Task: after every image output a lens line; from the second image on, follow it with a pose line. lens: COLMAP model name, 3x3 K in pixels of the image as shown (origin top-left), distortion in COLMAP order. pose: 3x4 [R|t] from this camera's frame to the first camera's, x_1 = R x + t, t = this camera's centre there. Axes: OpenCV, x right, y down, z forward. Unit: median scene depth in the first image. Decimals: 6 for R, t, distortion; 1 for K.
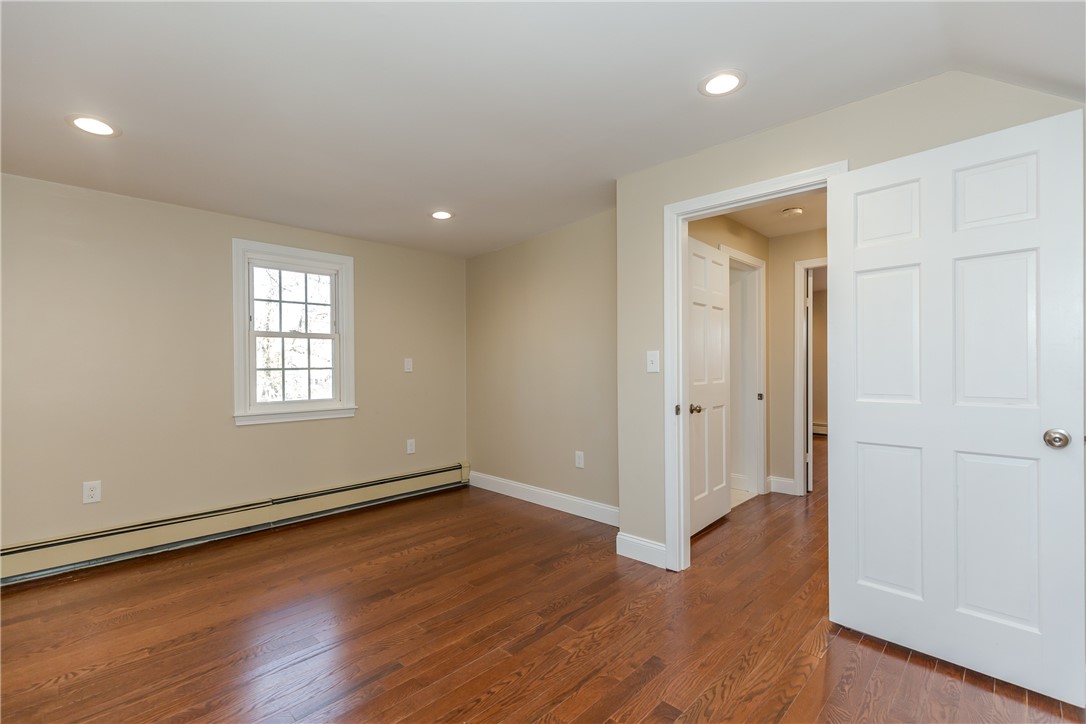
lens RADIAL K [[486.6, 0, 543.5], [0, 486.6, 370.1], [0, 0, 1]] dist [0.003020, 0.000131]
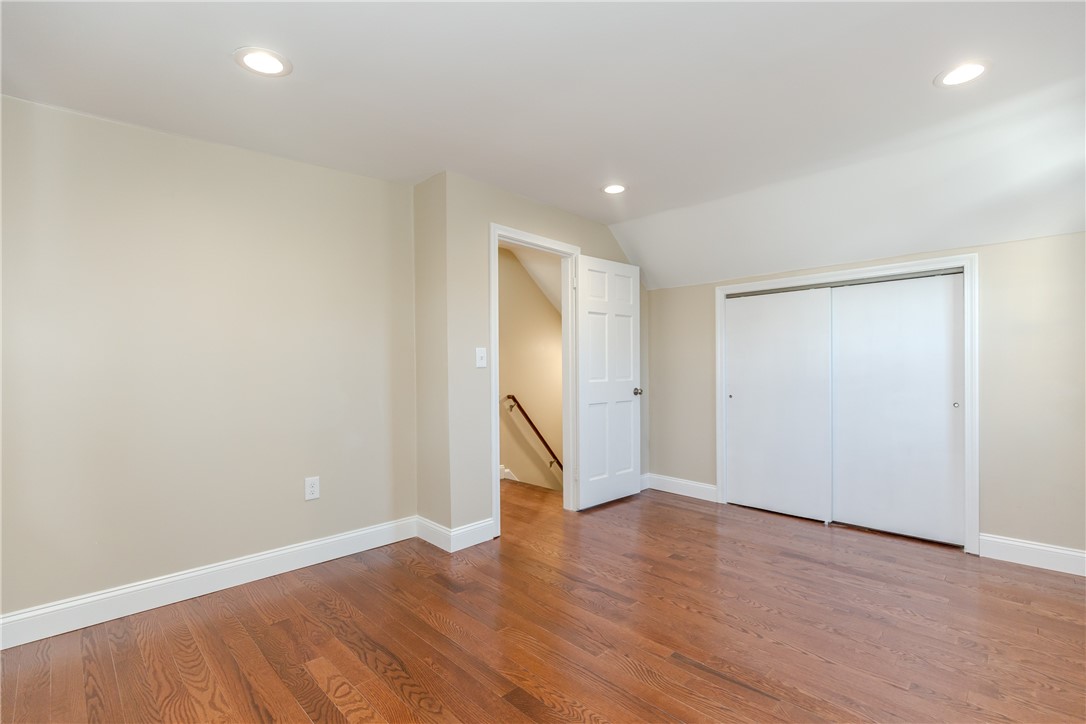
lens RADIAL K [[486.6, 0, 543.5], [0, 486.6, 370.1], [0, 0, 1]] dist [0.003020, 0.000131]
pose [[0.010284, 0.000374, 0.999947, -0.771756], [0.013747, 0.999905, -0.000515, 0.011820], [-0.999853, 0.013751, 0.010277, 0.744663]]
